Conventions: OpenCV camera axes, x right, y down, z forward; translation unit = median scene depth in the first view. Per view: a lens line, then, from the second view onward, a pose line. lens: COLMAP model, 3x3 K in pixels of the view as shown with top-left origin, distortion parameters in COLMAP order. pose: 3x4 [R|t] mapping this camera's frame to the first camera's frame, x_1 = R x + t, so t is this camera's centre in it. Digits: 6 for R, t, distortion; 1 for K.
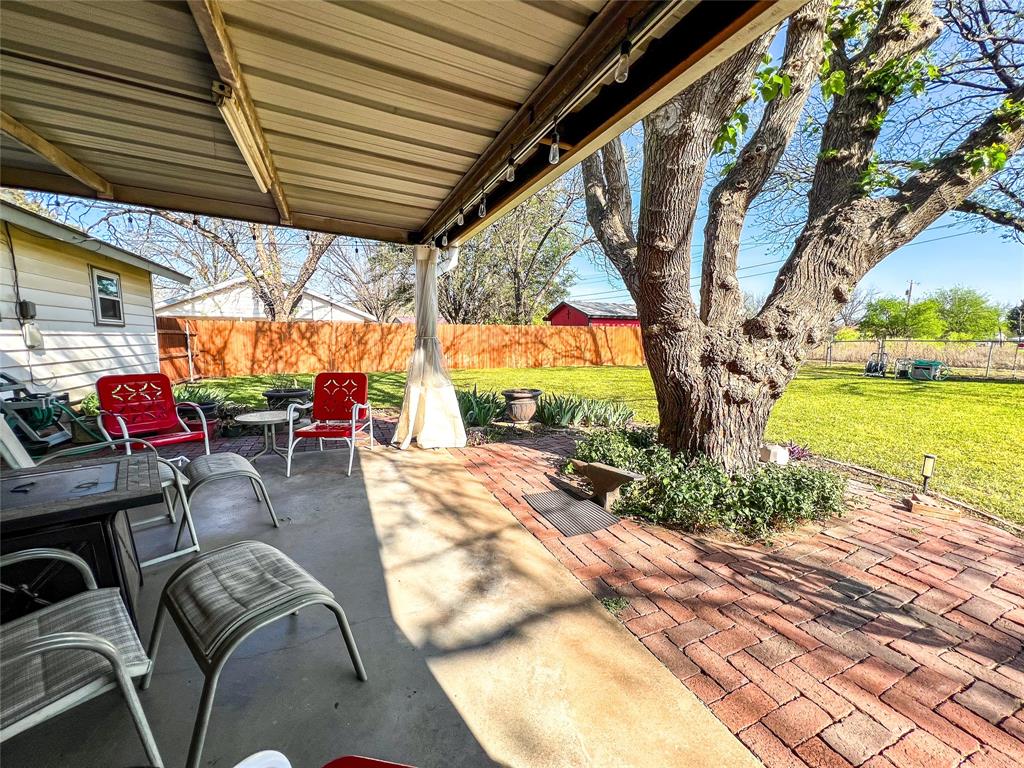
lens RADIAL K [[411.9, 0, 509.6], [0, 411.9, 381.8], [0, 0, 1]] dist [-0.001234, -0.000087]
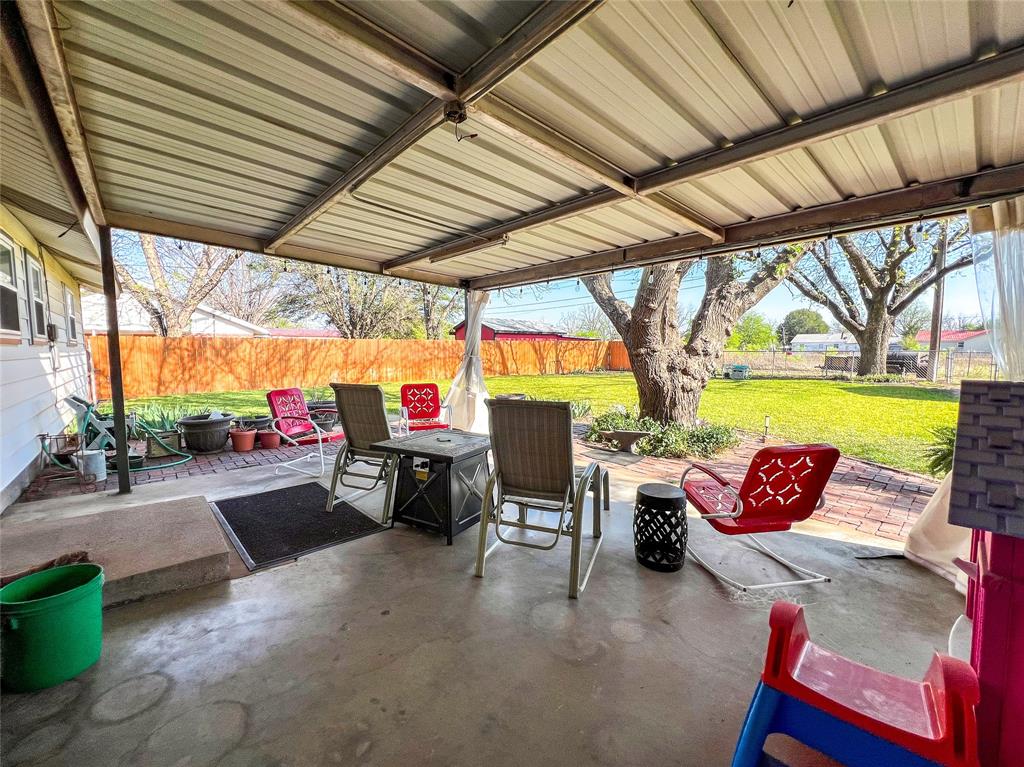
lens RADIAL K [[422.1, 0, 509.4], [0, 422.1, 381.7], [0, 0, 1]] dist [-0.002527, -0.000270]
pose [[0.950476, -0.033156, 0.309024, -0.166233], [0.042446, 0.998825, -0.023384, 0.004009], [-0.307885, 0.035343, 0.950767, -0.115071]]
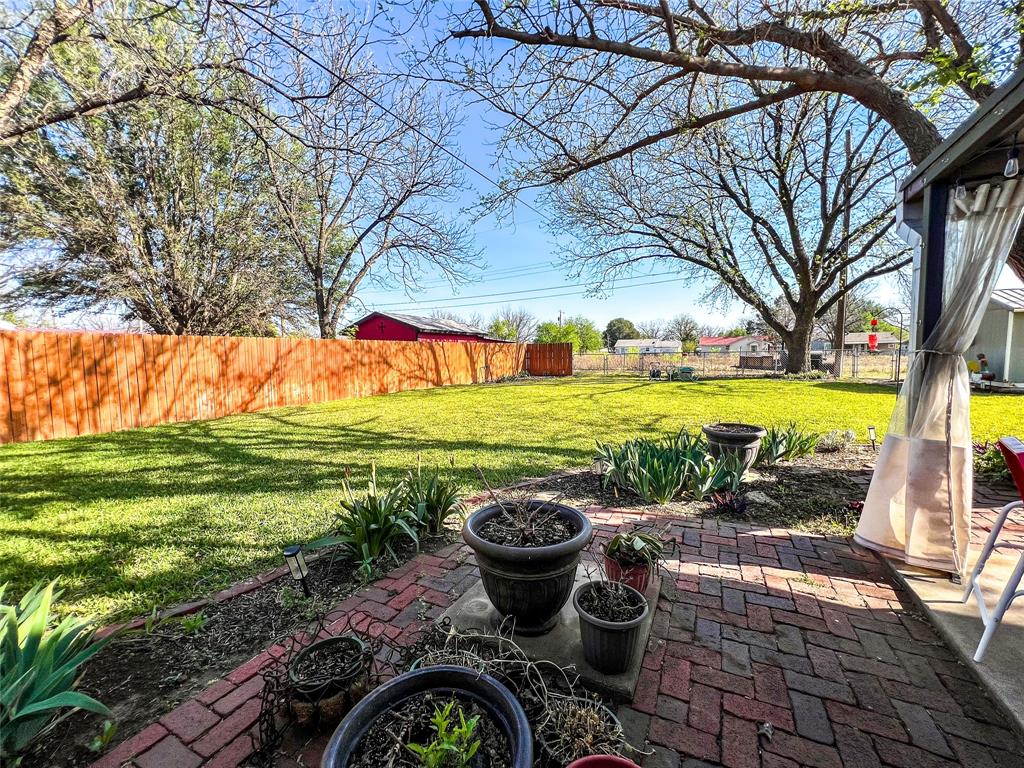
lens RADIAL K [[411.9, 0, 509.6], [0, 411.9, 381.8], [0, 0, 1]] dist [-0.001234, -0.000087]
pose [[0.755692, -0.060104, 0.652164, -0.314584], [0.085916, 0.996272, -0.007736, -0.037404], [-0.649268, 0.061877, 0.758039, 0.303557]]
